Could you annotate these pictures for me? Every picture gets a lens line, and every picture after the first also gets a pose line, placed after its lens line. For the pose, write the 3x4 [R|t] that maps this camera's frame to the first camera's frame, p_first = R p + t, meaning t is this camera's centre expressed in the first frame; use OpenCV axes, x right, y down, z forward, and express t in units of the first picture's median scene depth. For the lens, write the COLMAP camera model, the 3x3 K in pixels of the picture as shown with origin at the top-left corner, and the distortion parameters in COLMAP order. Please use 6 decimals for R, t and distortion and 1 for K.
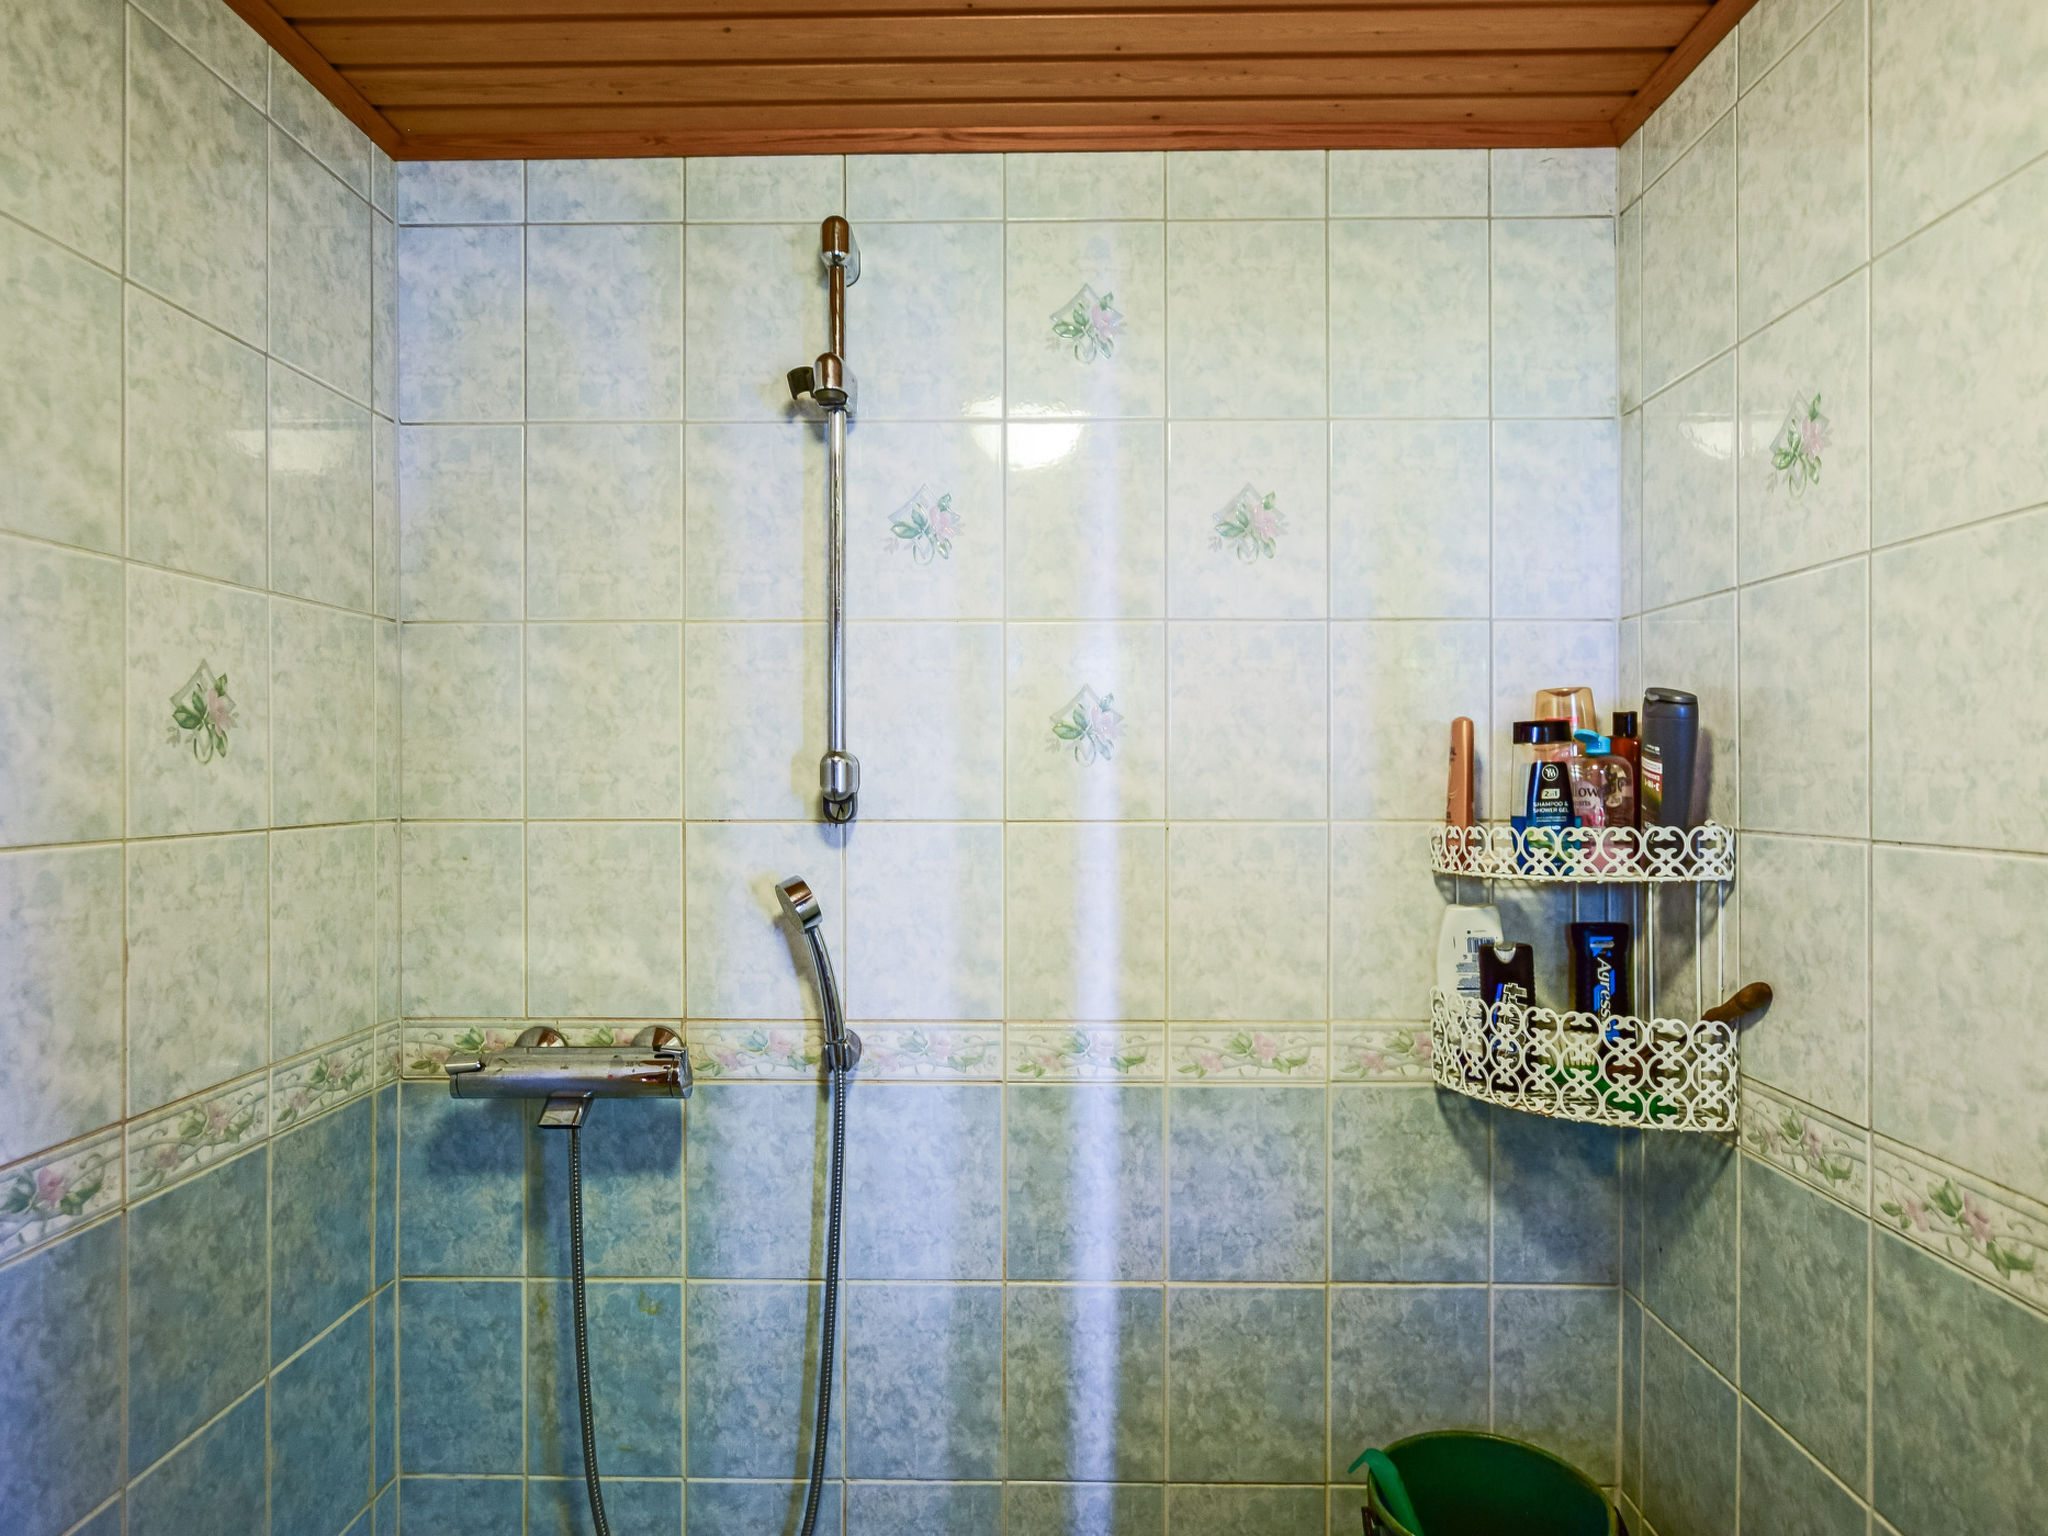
lens RADIAL K [[1224.1, 0, 1027.0], [0, 1224.1, 769.8], [0, 0, 1]] dist [-0.007082, 0.003171]
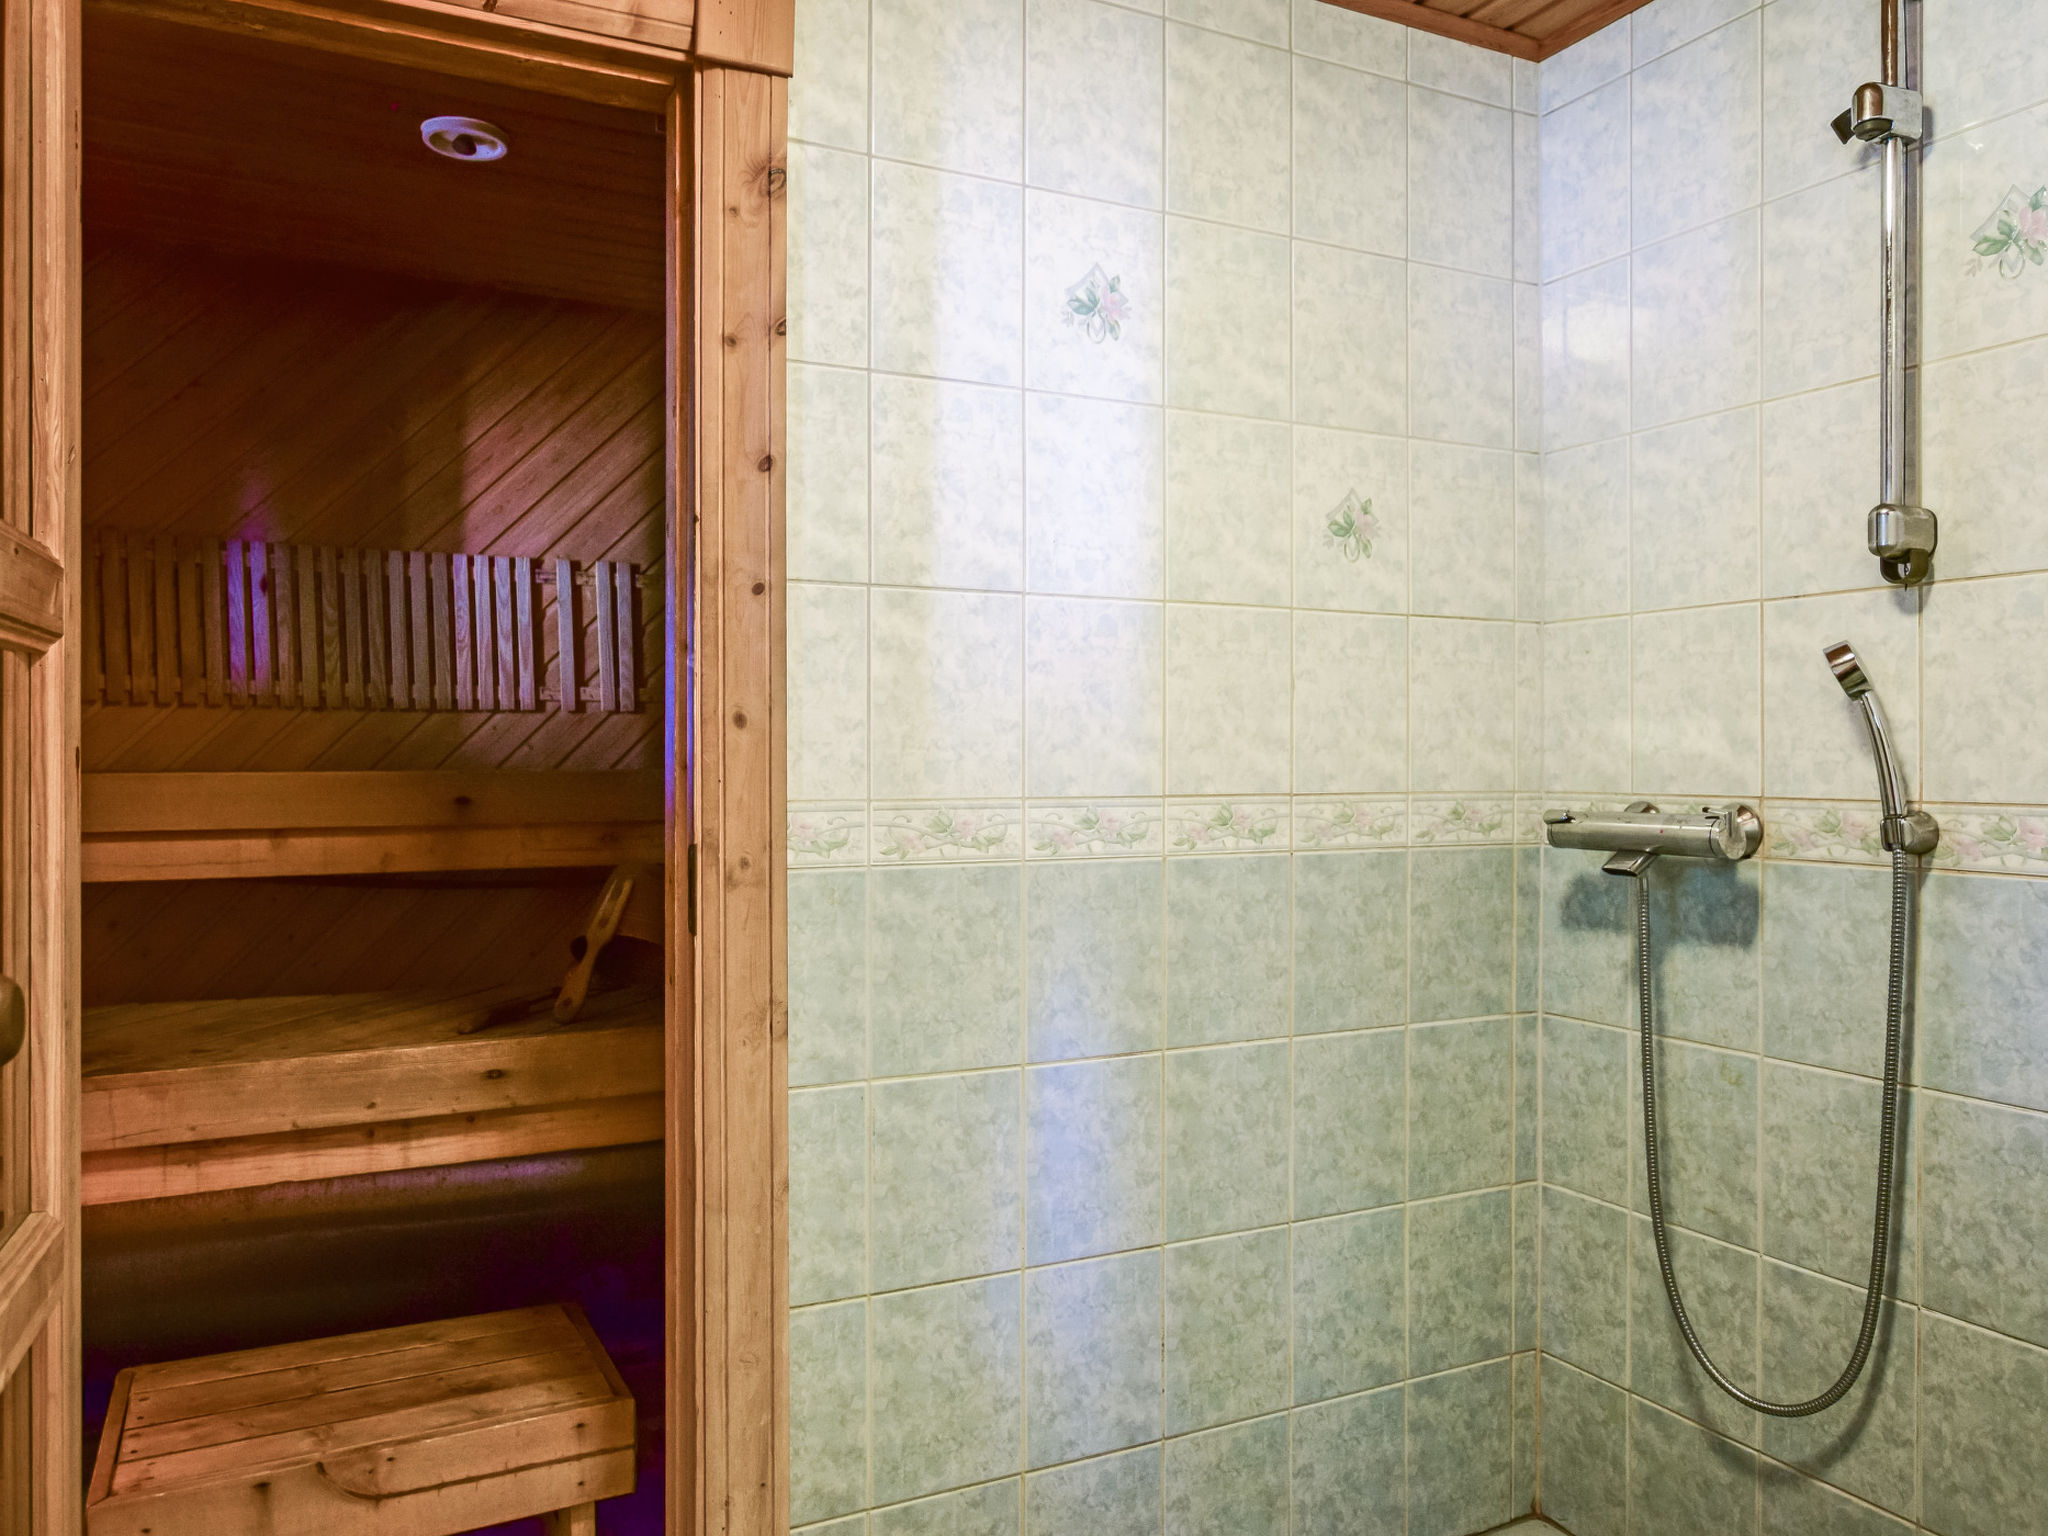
lens RADIAL K [[1518.3, 0, 1019.8], [0, 1518.3, 765.6], [0, 0, 1]] dist [-0.002018, 0.001764]
pose [[0.463175, -0.000346, -0.886267, 0.546812], [-0.001284, 0.999999, -0.001061, 0.180694], [0.886266, 0.001630, 0.463174, -0.120273]]
